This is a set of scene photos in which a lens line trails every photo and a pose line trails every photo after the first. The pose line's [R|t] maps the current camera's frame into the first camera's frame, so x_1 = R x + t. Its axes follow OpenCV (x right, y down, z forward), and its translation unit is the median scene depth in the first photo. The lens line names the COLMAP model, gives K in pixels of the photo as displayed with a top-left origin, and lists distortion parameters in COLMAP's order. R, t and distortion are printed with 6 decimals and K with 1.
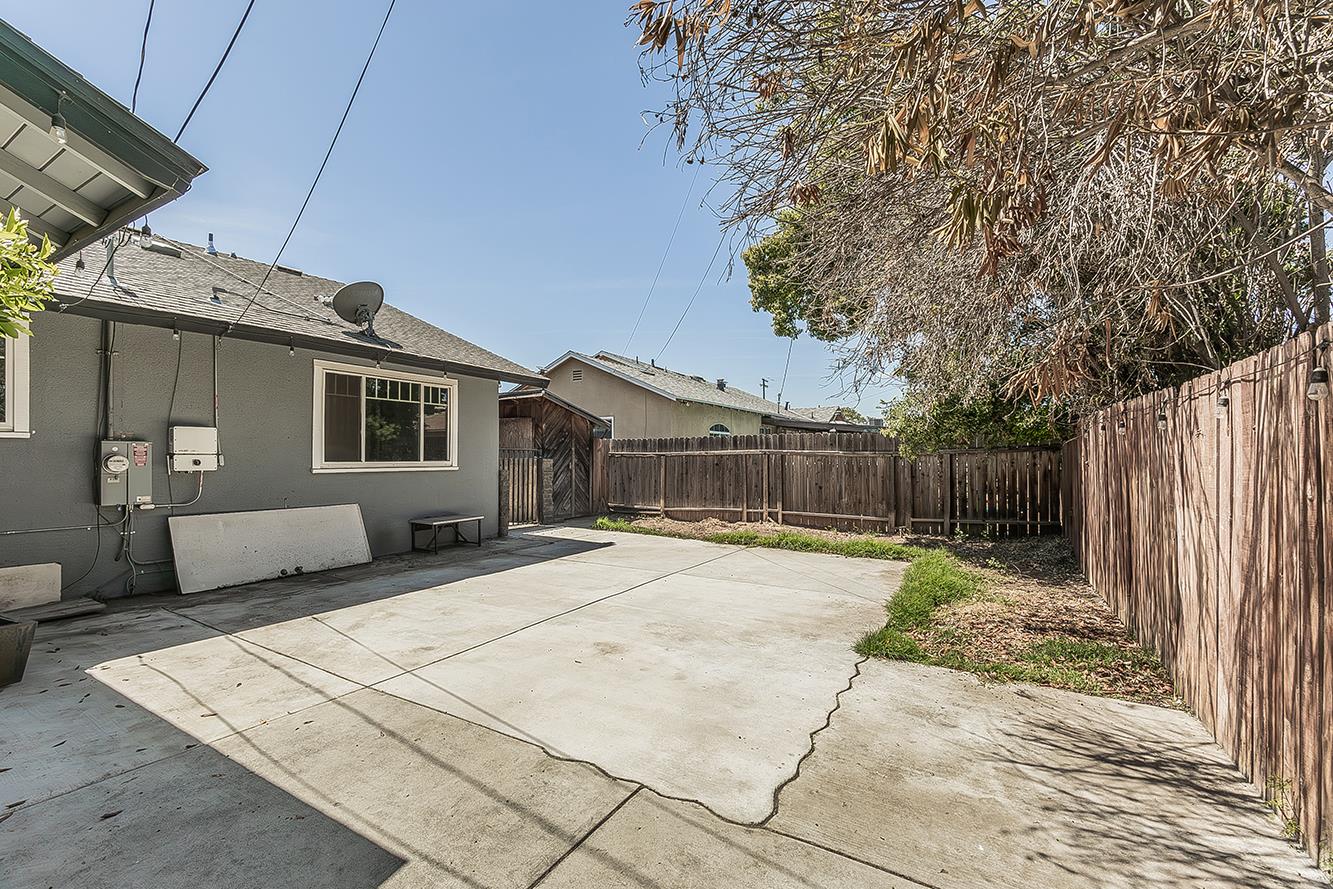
lens RADIAL K [[552.6, 0, 661.8], [0, 552.6, 444.4], [0, 0, 1]] dist [0.000206, 0.007006]
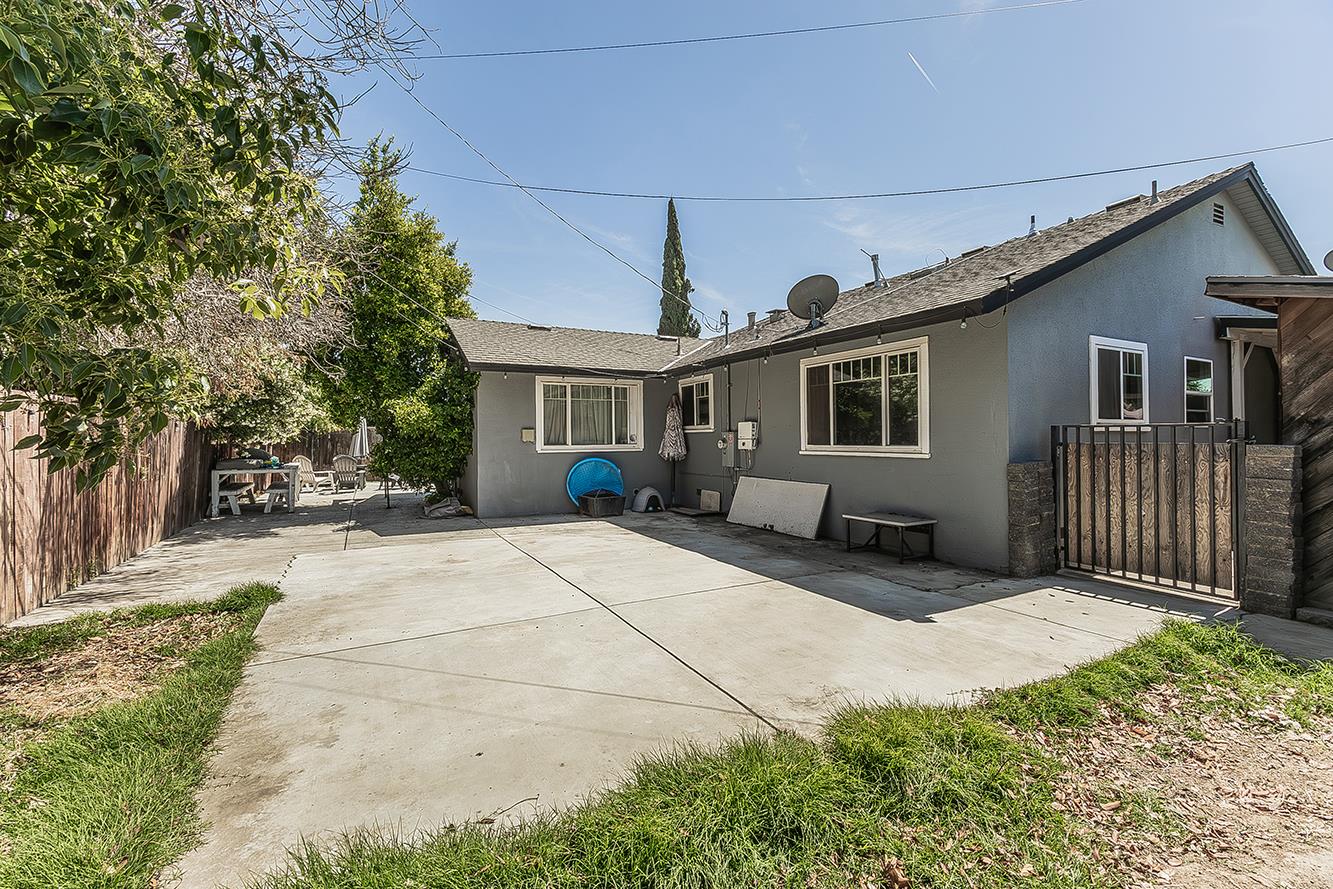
lens RADIAL K [[552.6, 0, 661.8], [0, 552.6, 444.4], [0, 0, 1]] dist [0.000206, 0.007006]
pose [[-0.512065, 0.009135, -0.858898, 0.556334], [0.023144, 0.999727, -0.003166, 0.027143], [0.858635, -0.021500, -0.512137, 1.346611]]
